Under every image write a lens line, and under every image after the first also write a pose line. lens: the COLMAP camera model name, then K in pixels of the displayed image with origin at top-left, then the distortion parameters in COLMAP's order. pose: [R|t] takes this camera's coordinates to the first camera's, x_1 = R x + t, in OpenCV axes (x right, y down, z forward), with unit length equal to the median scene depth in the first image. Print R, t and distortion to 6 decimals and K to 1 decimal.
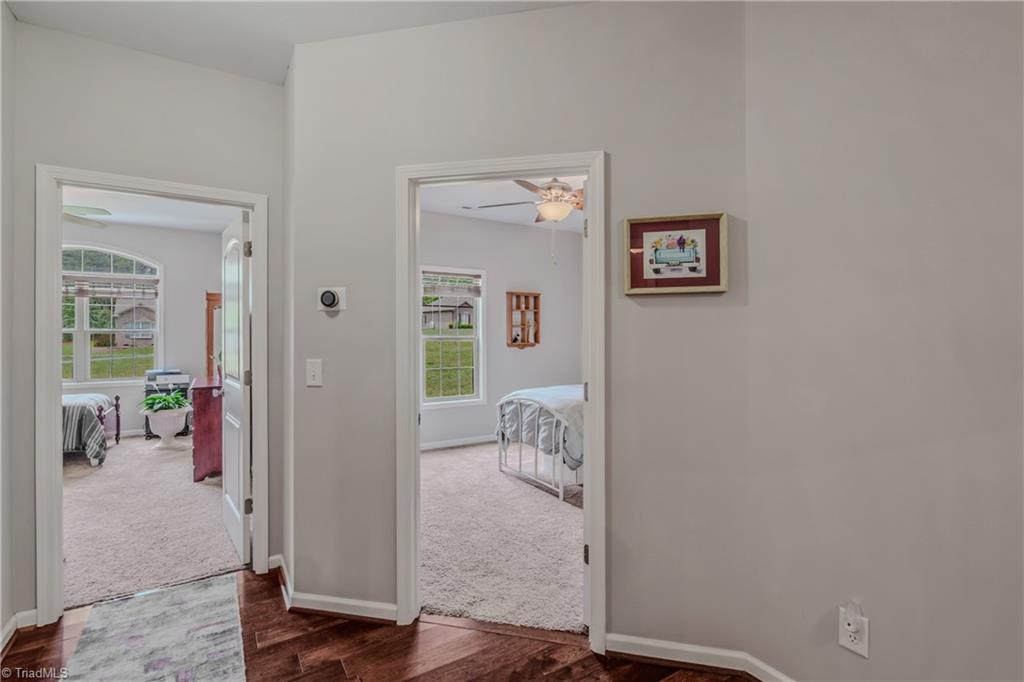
lens RADIAL K [[470.7, 0, 516.2], [0, 470.7, 329.5], [0, 0, 1]] dist [-0.004452, -0.000173]
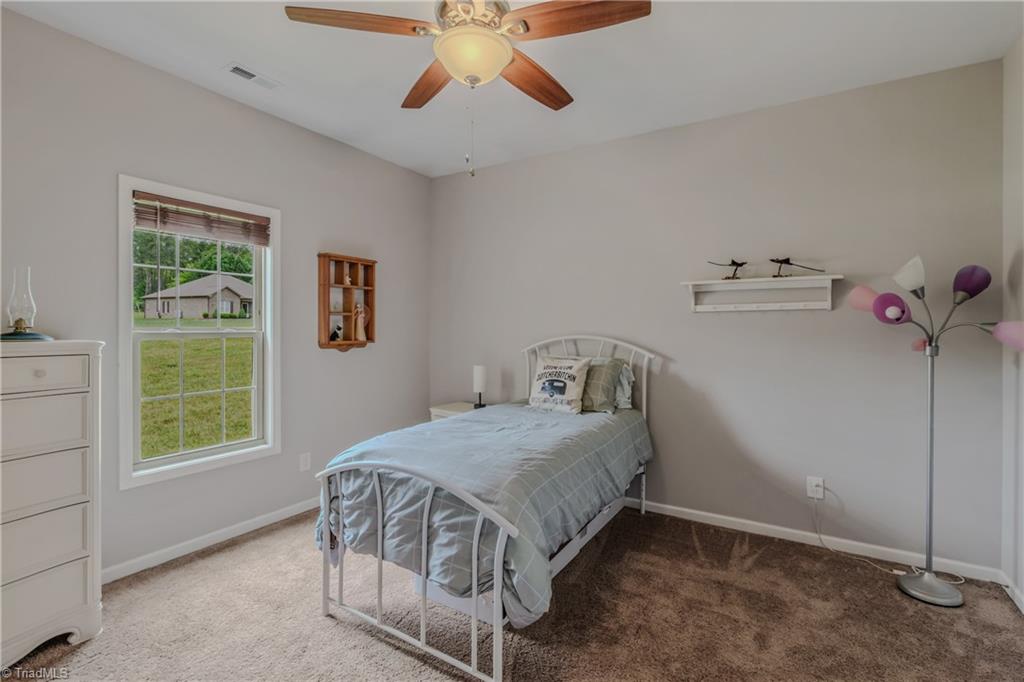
lens RADIAL K [[470.7, 0, 516.2], [0, 470.7, 329.5], [0, 0, 1]] dist [-0.004452, -0.000173]
pose [[0.902287, 0.003284, 0.431122, -0.056357], [-0.010446, 0.999844, 0.014246, 0.003344], [-0.431008, -0.017357, 0.902181, 0.420683]]
